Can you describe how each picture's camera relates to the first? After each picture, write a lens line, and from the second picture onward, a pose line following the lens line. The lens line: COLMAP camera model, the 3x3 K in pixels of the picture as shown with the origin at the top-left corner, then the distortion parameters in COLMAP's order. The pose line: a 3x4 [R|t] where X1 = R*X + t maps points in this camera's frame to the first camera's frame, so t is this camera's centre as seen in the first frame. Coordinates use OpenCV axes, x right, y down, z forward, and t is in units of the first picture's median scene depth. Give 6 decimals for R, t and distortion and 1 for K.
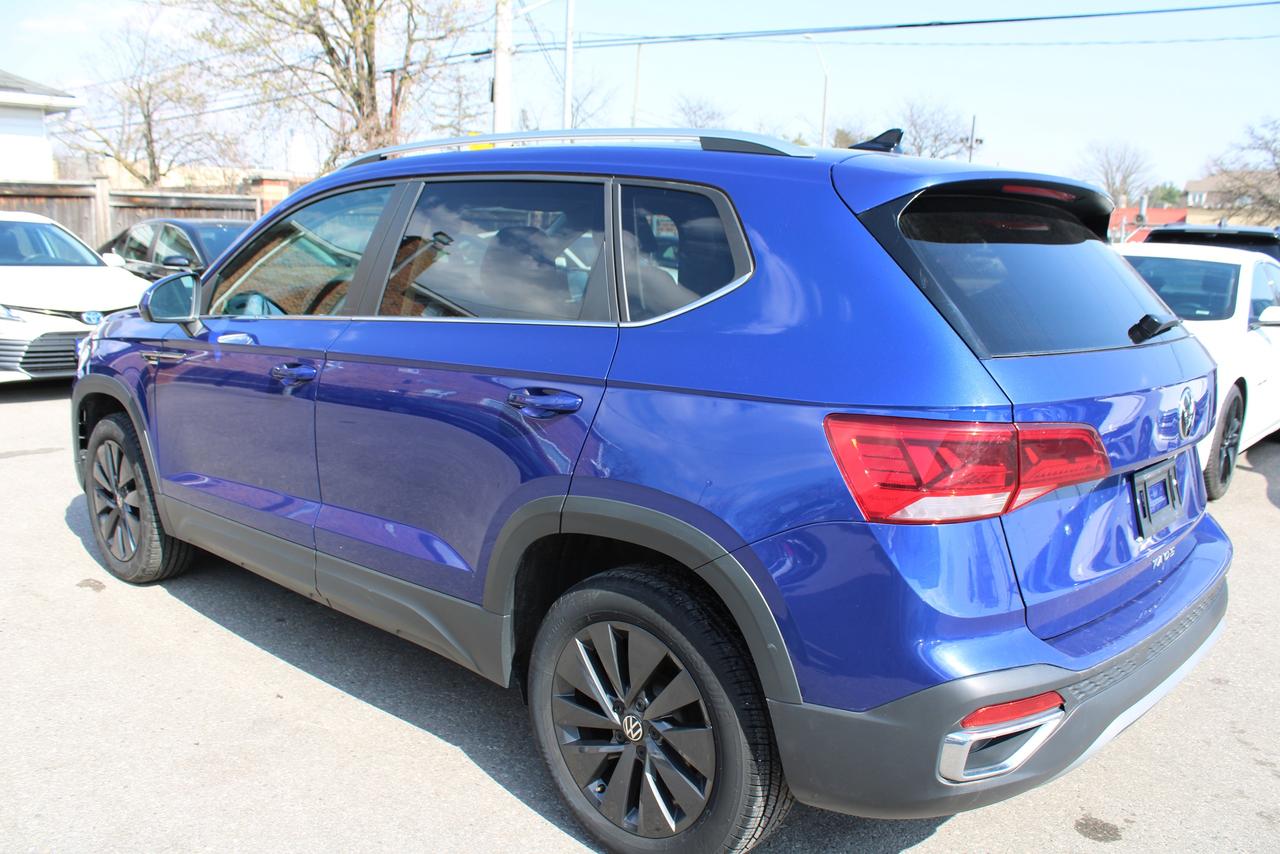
lens RADIAL K [[1061.6, 0, 644.4], [0, 1061.6, 423.5], [0, 0, 1]] dist [-0.164170, 0.130013]
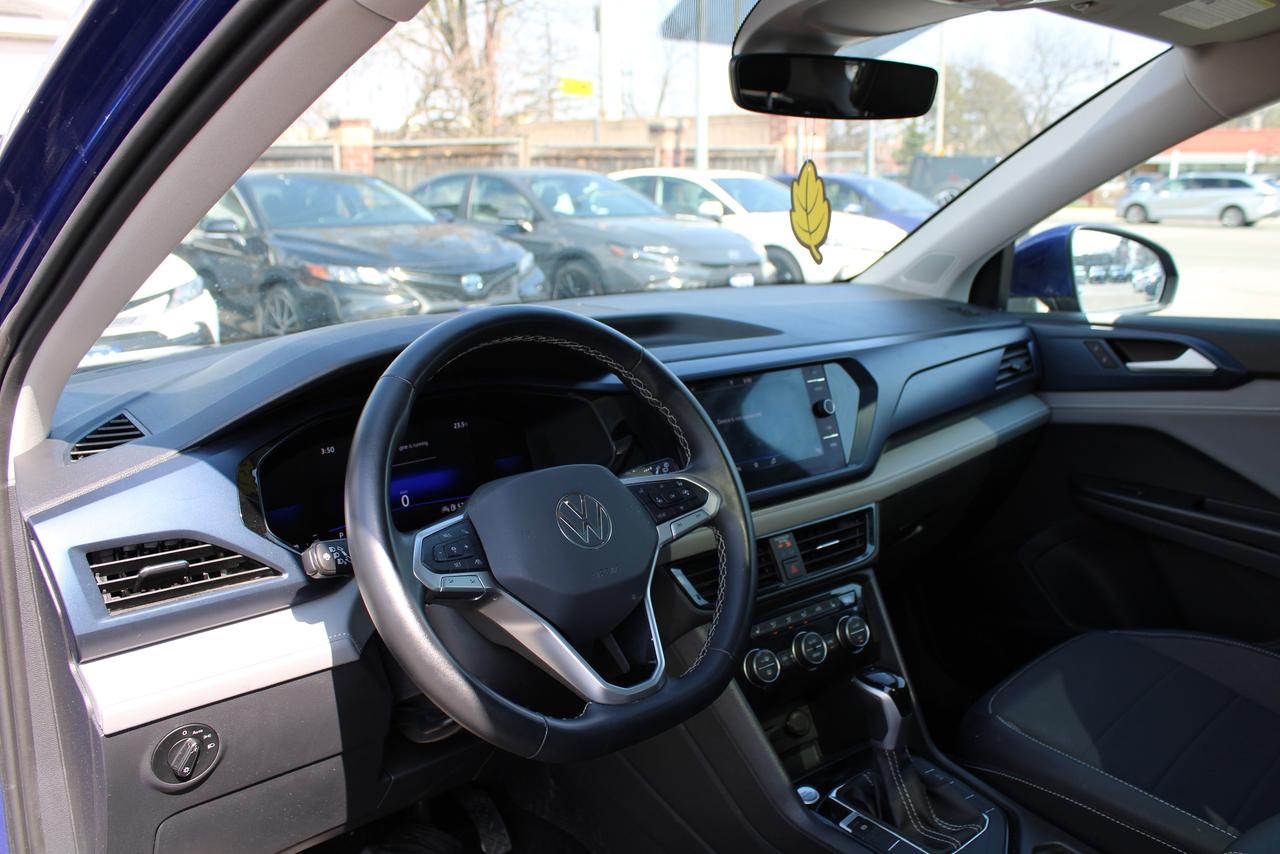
lens RADIAL K [[1061.6, 0, 636.4], [0, 1061.6, 427.6], [0, 0, 1]] dist [-0.164170, 0.130013]
pose [[0.994981, -0.017351, -0.098547, -0.033581], [0.022724, 0.998301, 0.053660, -0.017946], [0.097448, -0.055630, 0.993685, 0.110583]]
